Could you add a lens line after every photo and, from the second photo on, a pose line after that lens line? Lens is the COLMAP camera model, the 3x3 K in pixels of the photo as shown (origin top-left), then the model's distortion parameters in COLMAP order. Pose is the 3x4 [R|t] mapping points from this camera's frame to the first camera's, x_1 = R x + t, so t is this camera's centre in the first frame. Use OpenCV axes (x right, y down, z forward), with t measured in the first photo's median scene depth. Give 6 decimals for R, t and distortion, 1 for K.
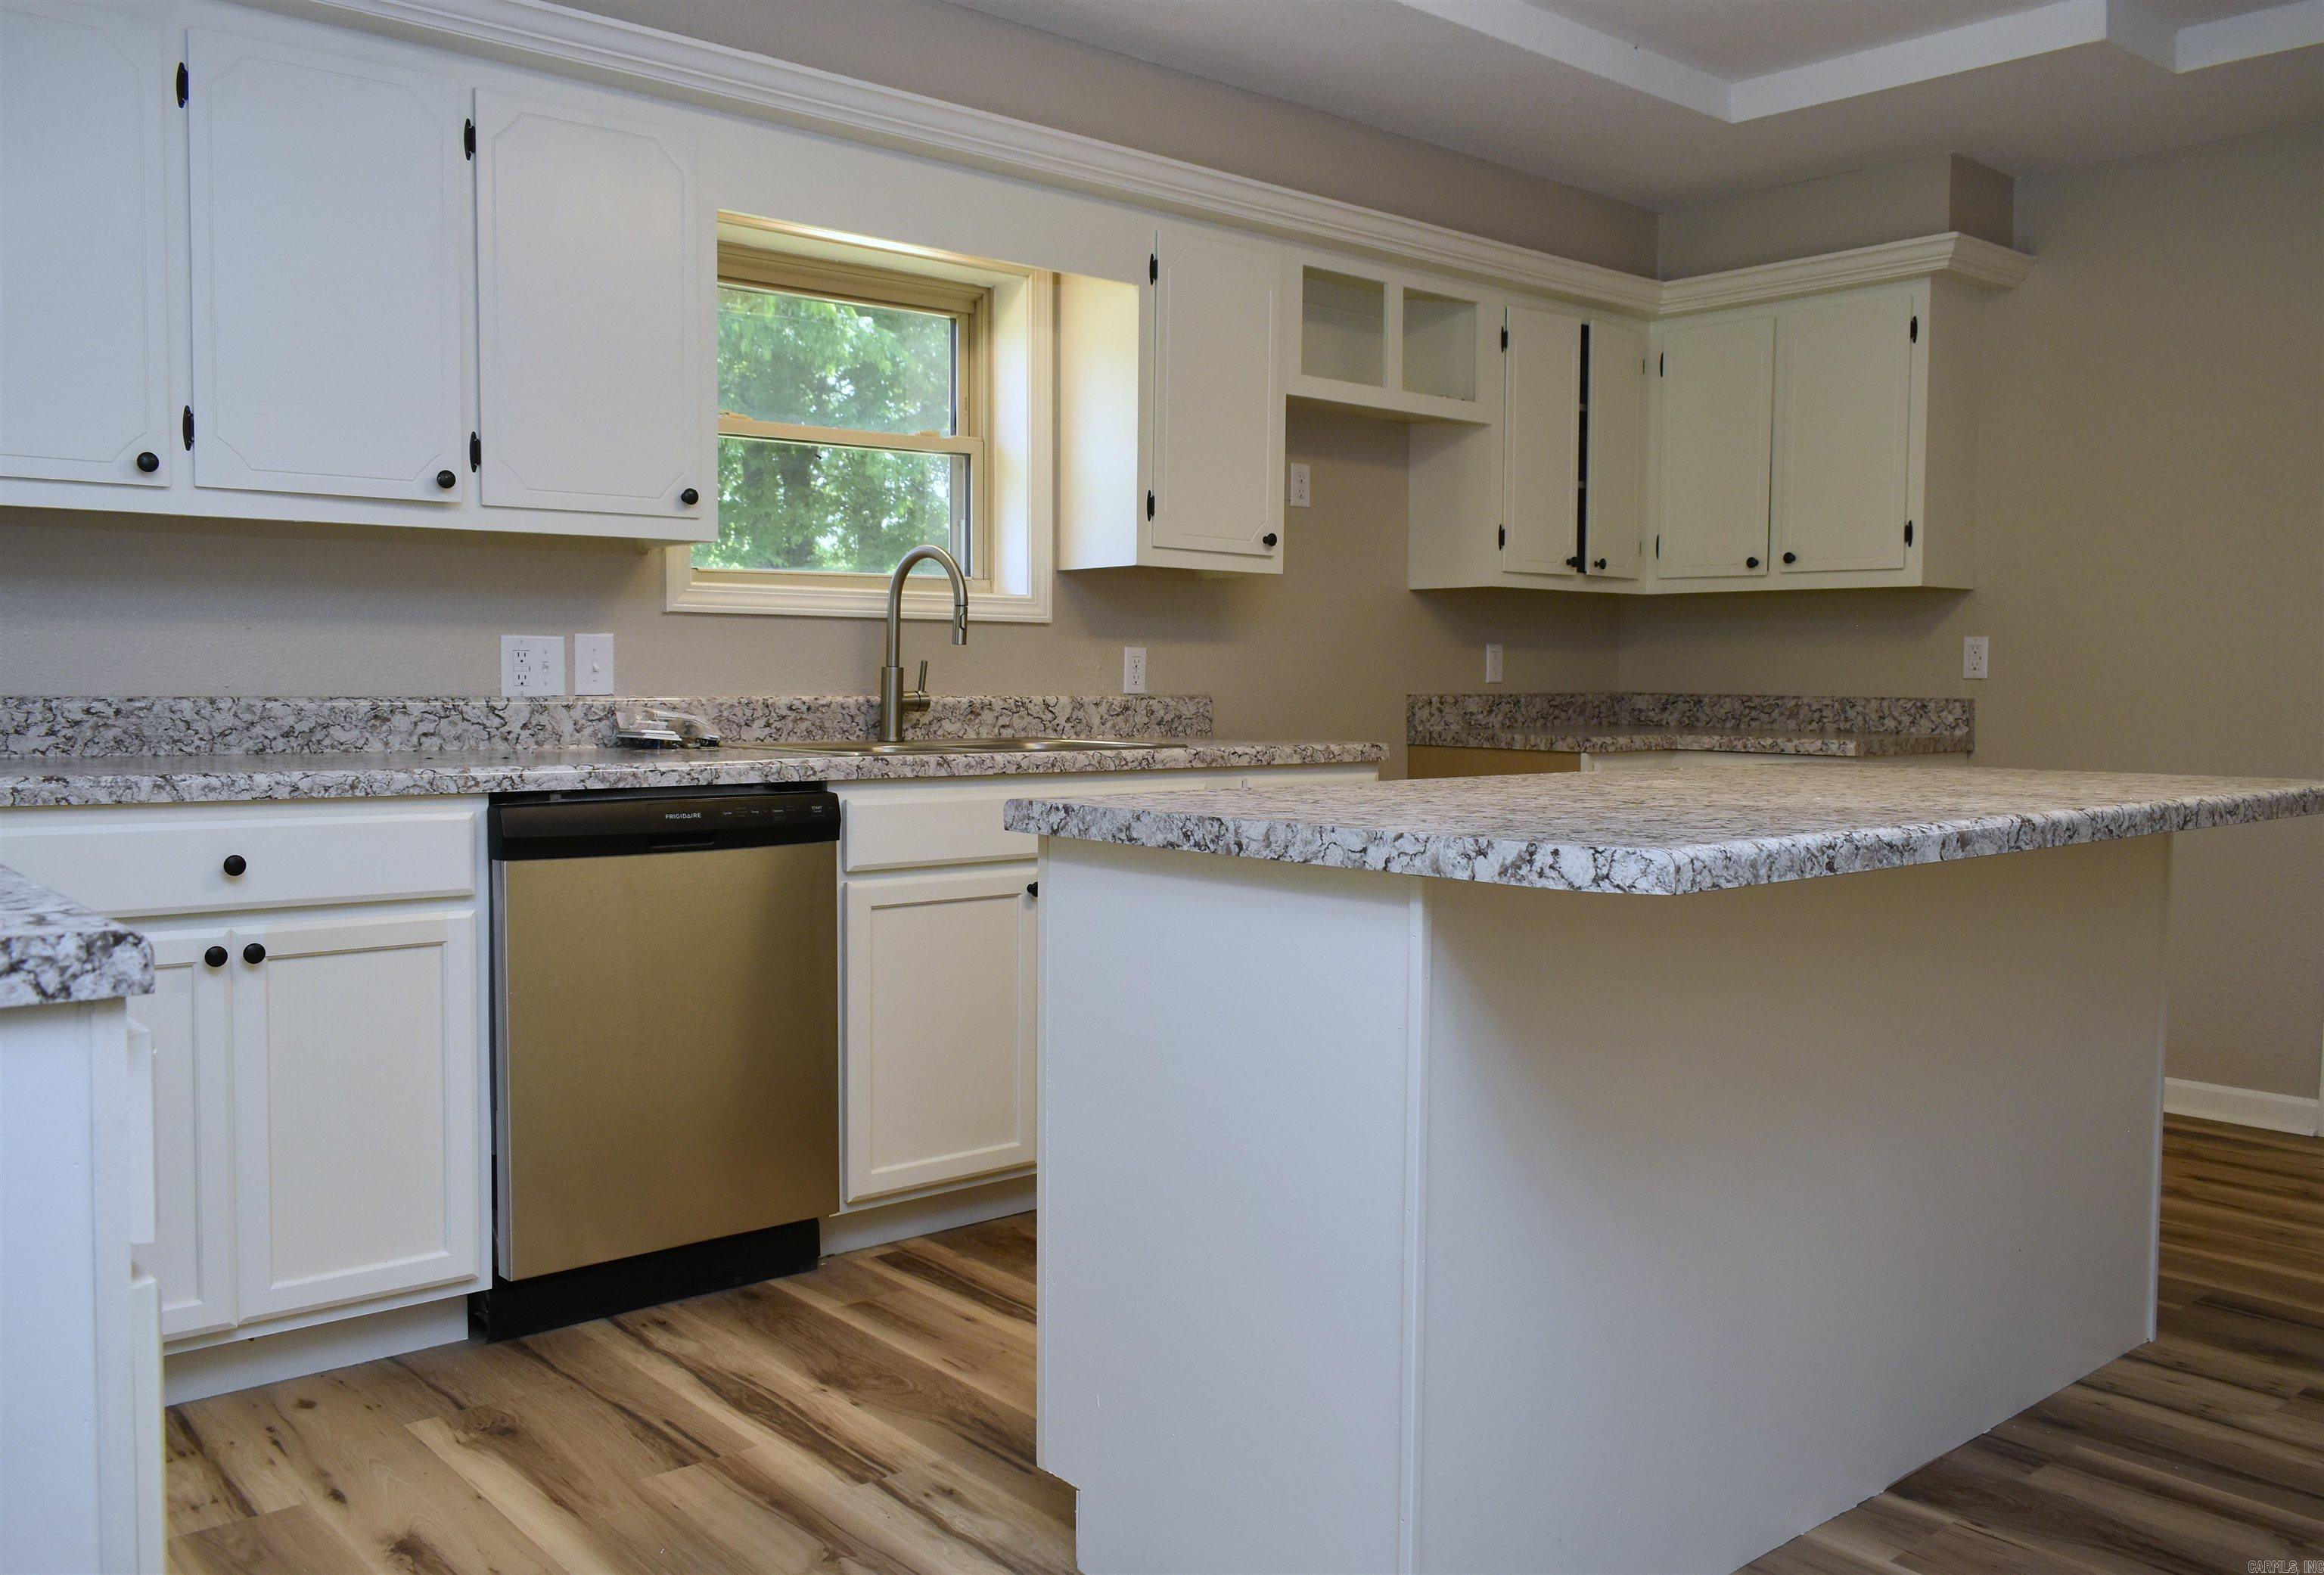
lens RADIAL K [[1919.1, 0, 1180.2], [0, 1919.1, 799.3], [0, 0, 1]] dist [0.003543, 0.004308]
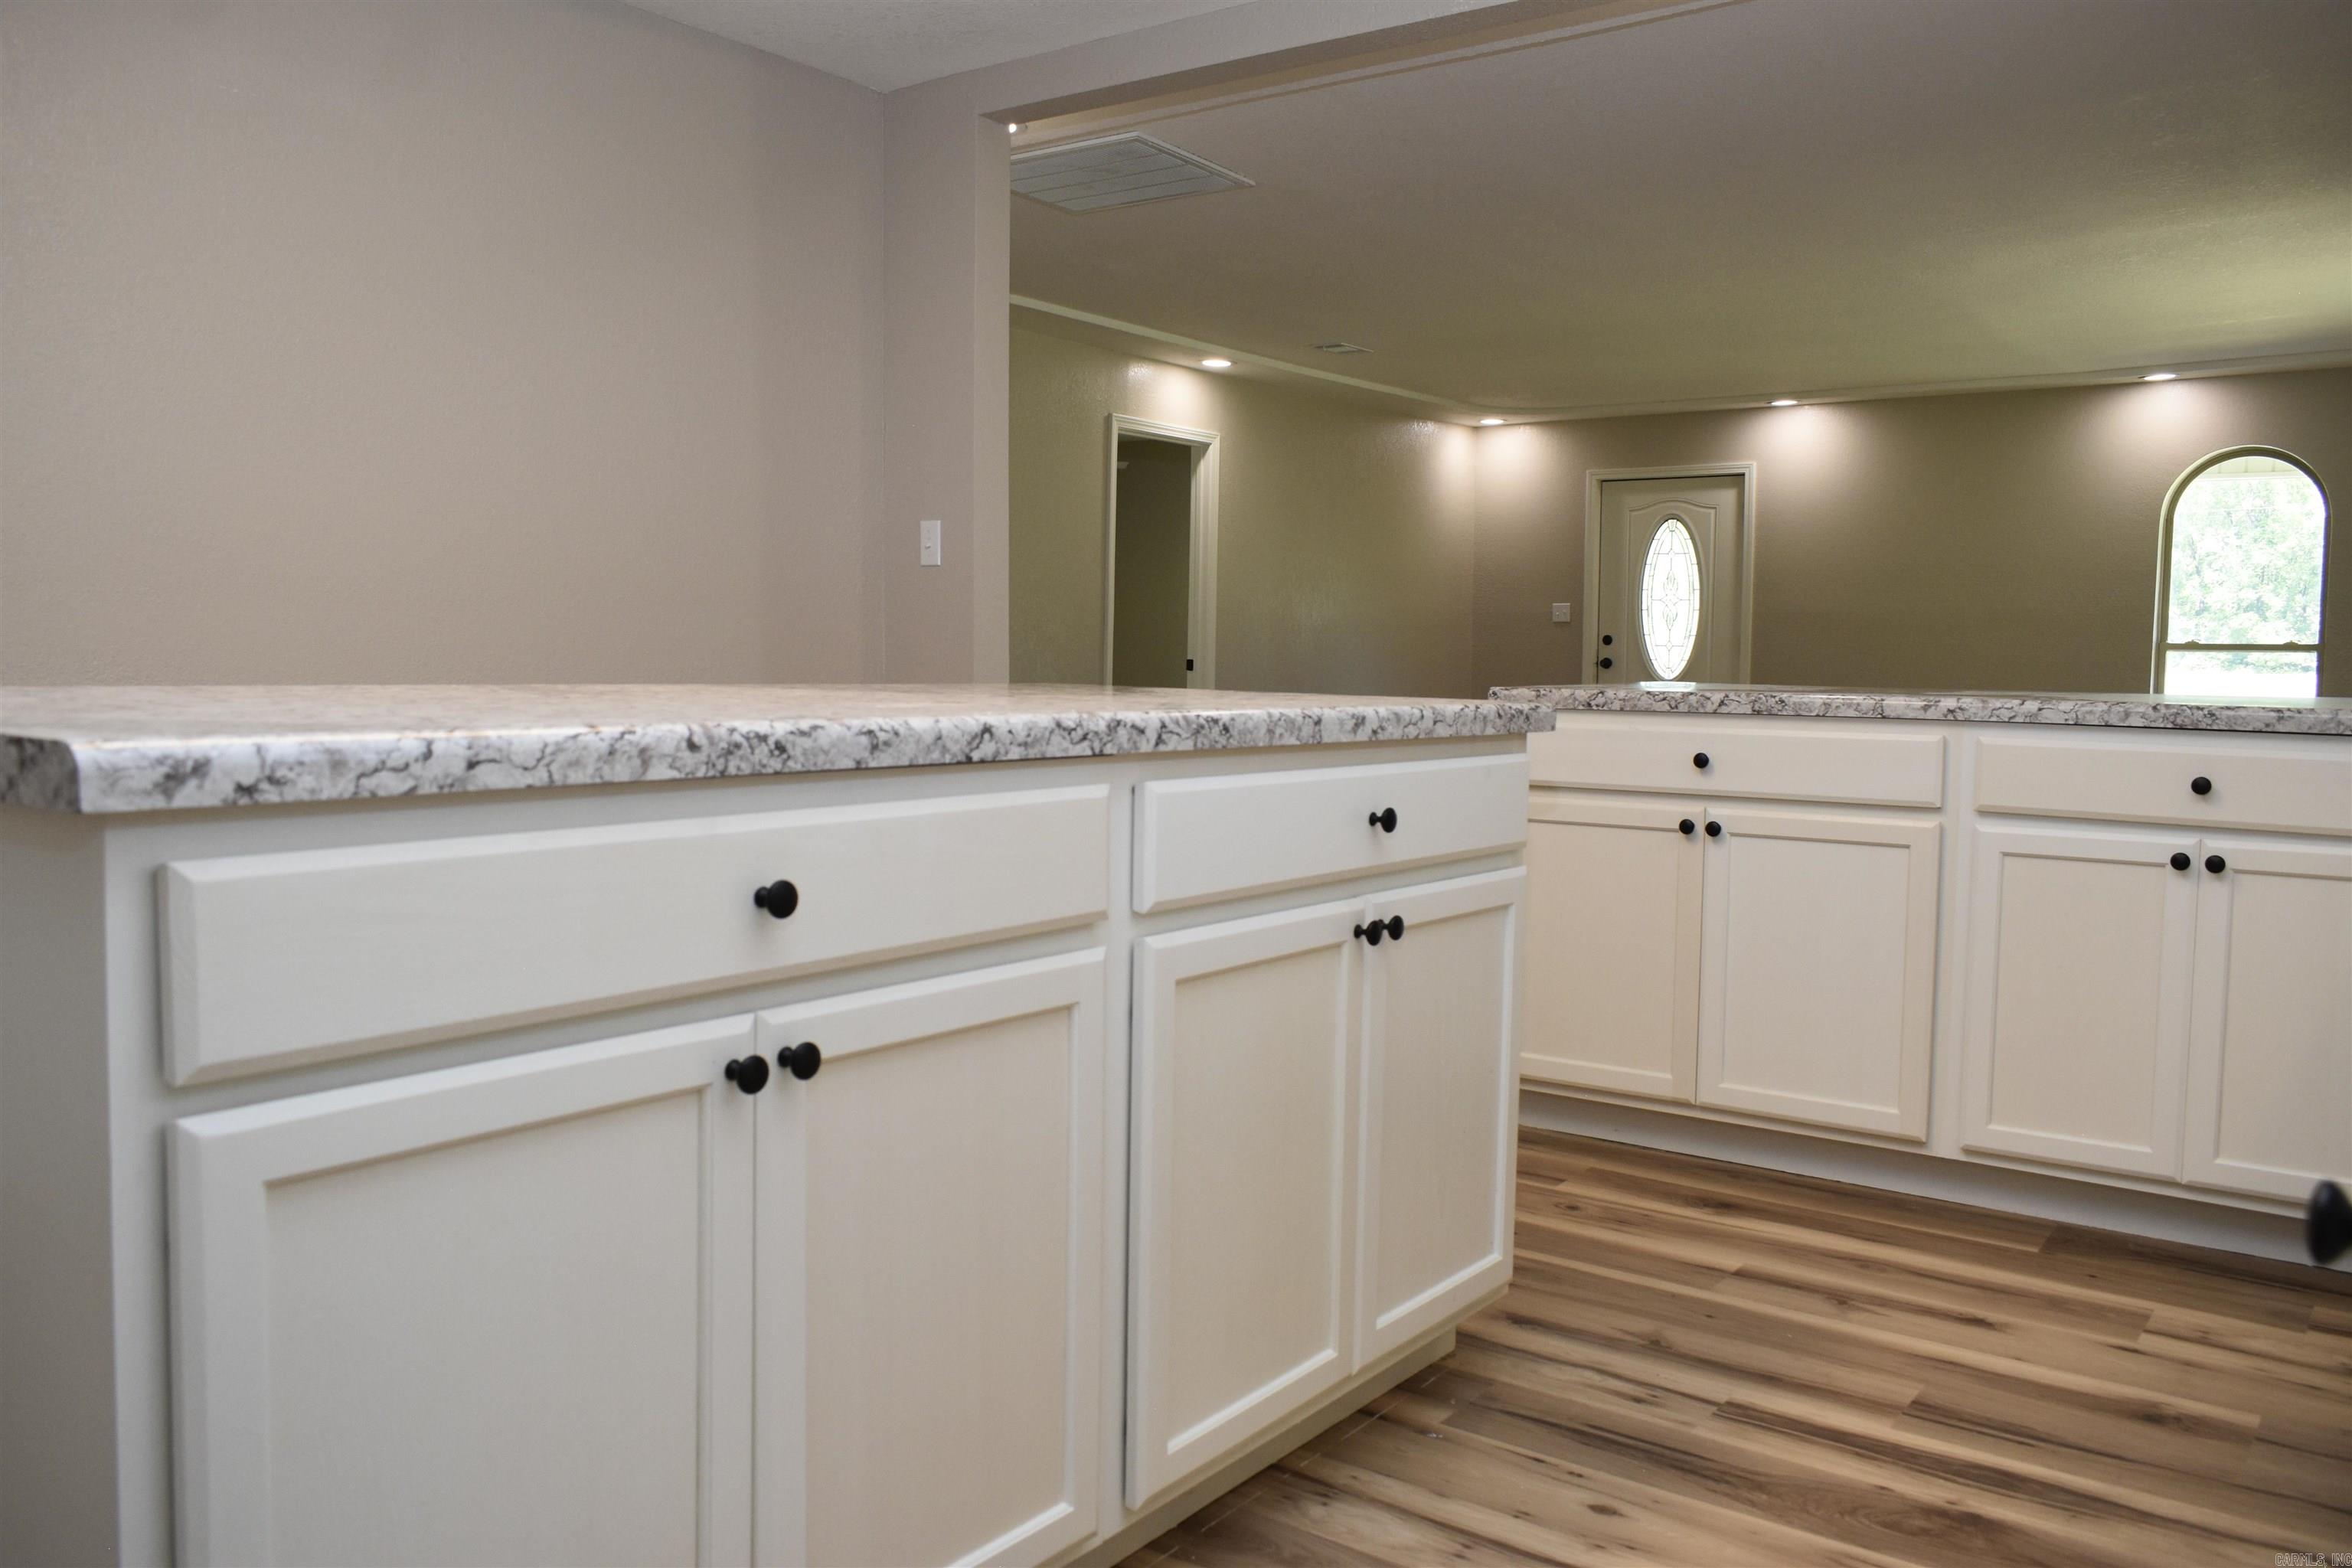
lens RADIAL K [[1830.6, 0, 1190.3], [0, 1830.6, 778.7], [0, 0, 1]] dist [-0.023295, 0.010958]
pose [[-0.975866, -0.010162, -0.218136, 0.169015], [-0.039309, 0.990774, 0.129697, -0.043397], [0.214805, 0.135142, -0.967262, 0.948527]]
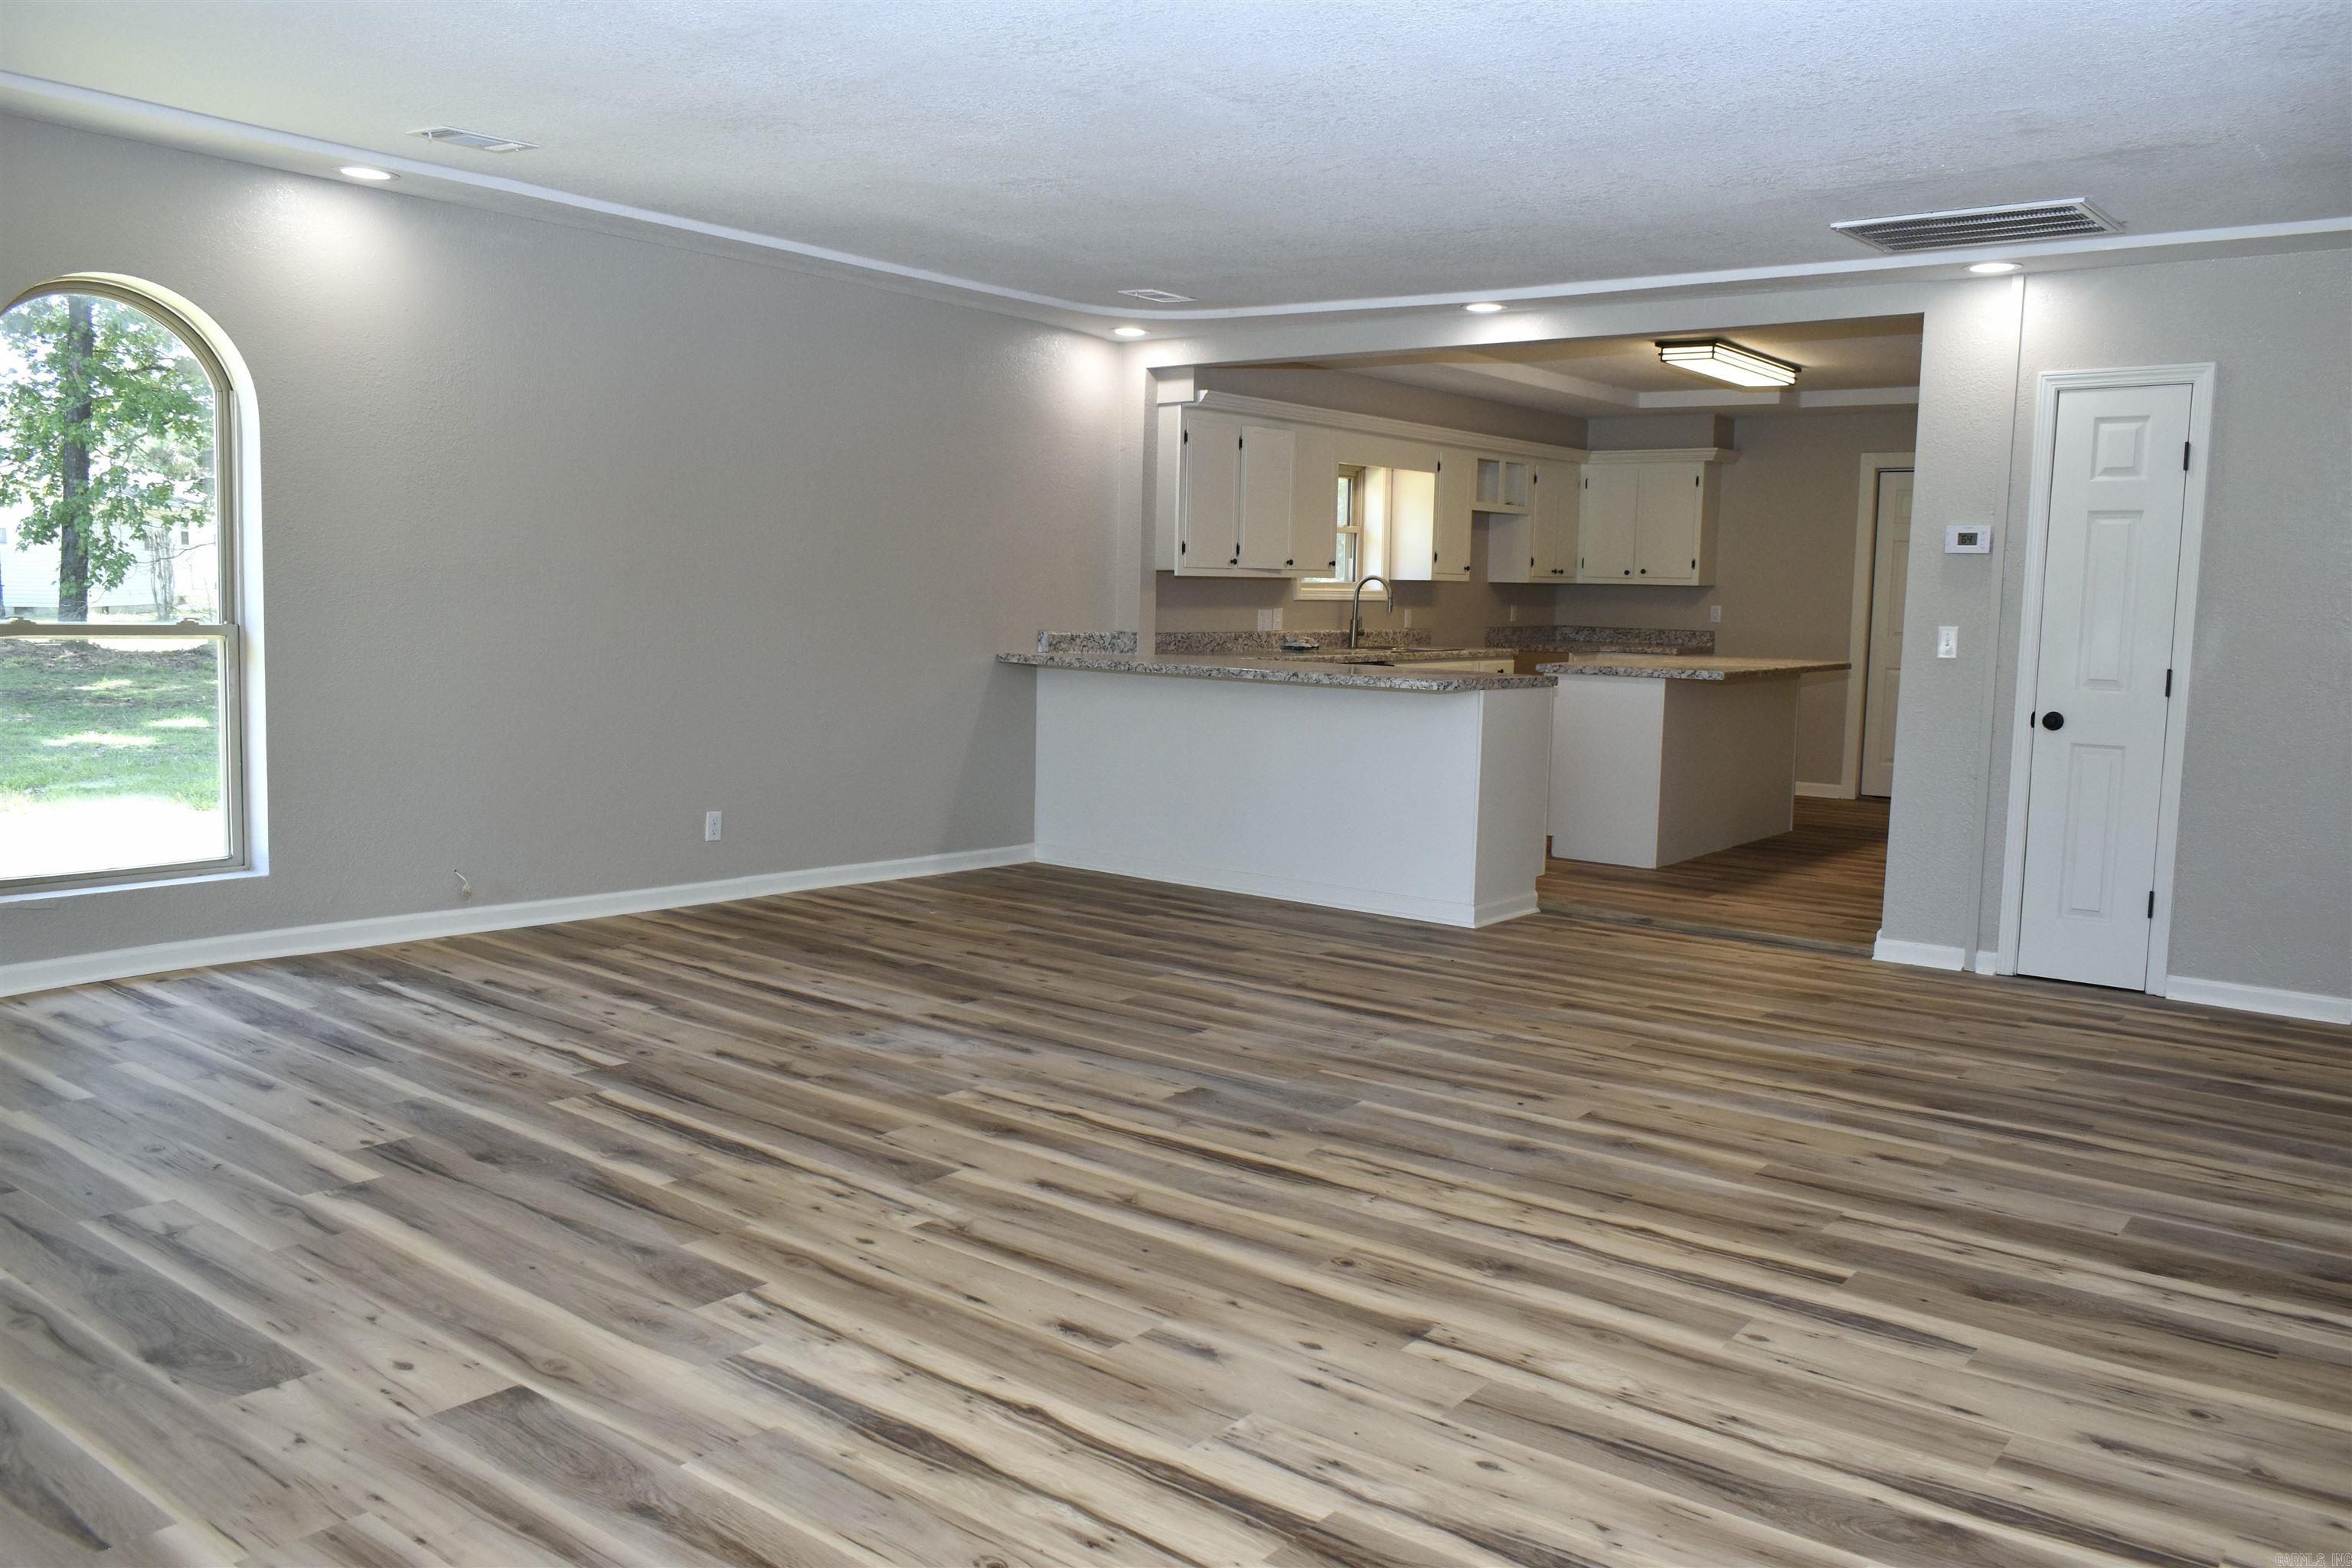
lens RADIAL K [[1830.6, 0, 1166.6], [0, 1830.6, 783.7], [0, 0, 1]] dist [-0.023295, 0.010958]
pose [[0.984172, -0.009694, 0.176950, -0.706028], [0.001381, 0.998892, 0.047041, 0.032395], [-0.177210, -0.046052, 0.983095, -1.202557]]
